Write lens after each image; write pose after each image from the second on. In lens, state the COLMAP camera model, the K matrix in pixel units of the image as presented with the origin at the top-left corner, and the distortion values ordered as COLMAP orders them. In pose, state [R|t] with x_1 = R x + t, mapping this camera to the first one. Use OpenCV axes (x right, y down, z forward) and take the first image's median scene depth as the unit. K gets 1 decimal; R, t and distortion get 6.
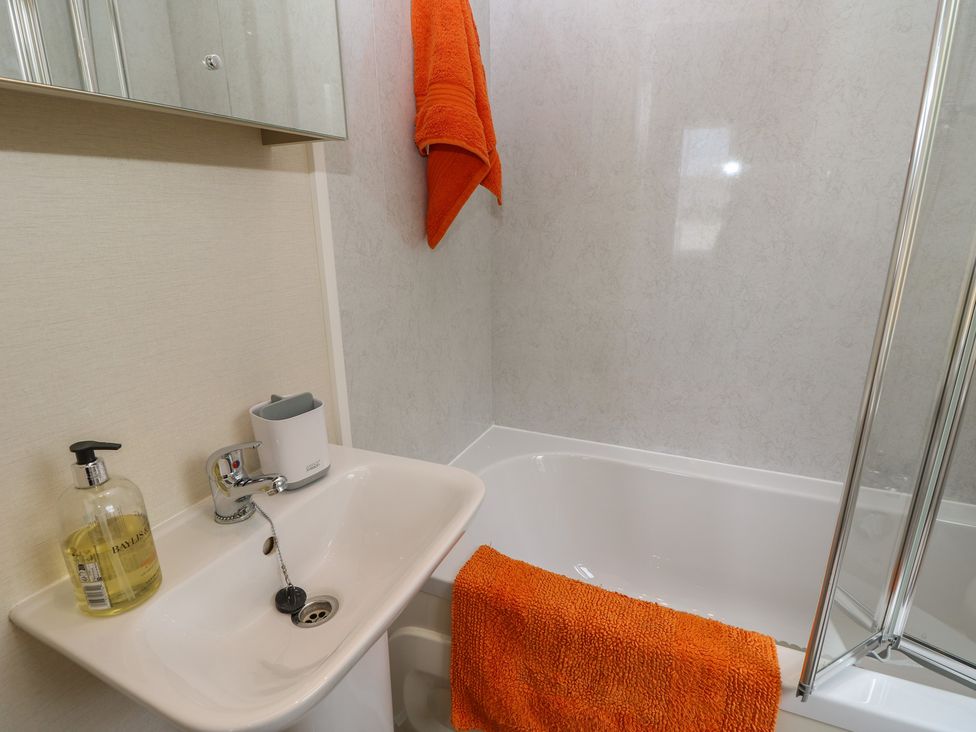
lens RADIAL K [[516.4, 0, 490.0], [0, 516.4, 368.1], [0, 0, 1]] dist [-0.002786, -0.010317]
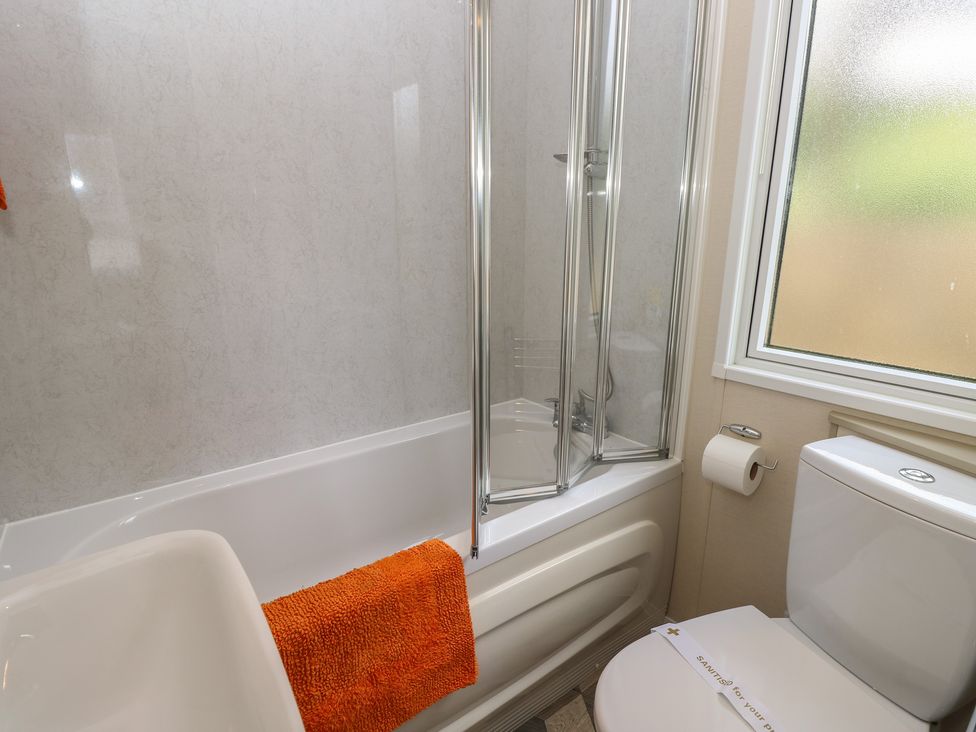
lens RADIAL K [[516.4, 0, 495.1], [0, 516.4, 365.2], [0, 0, 1]] dist [-0.002786, -0.010317]
pose [[0.471051, -0.212255, 0.856188, -0.278844], [0.243968, 0.964106, 0.104784, -0.009482], [-0.847697, 0.159524, 0.505927, 0.073039]]
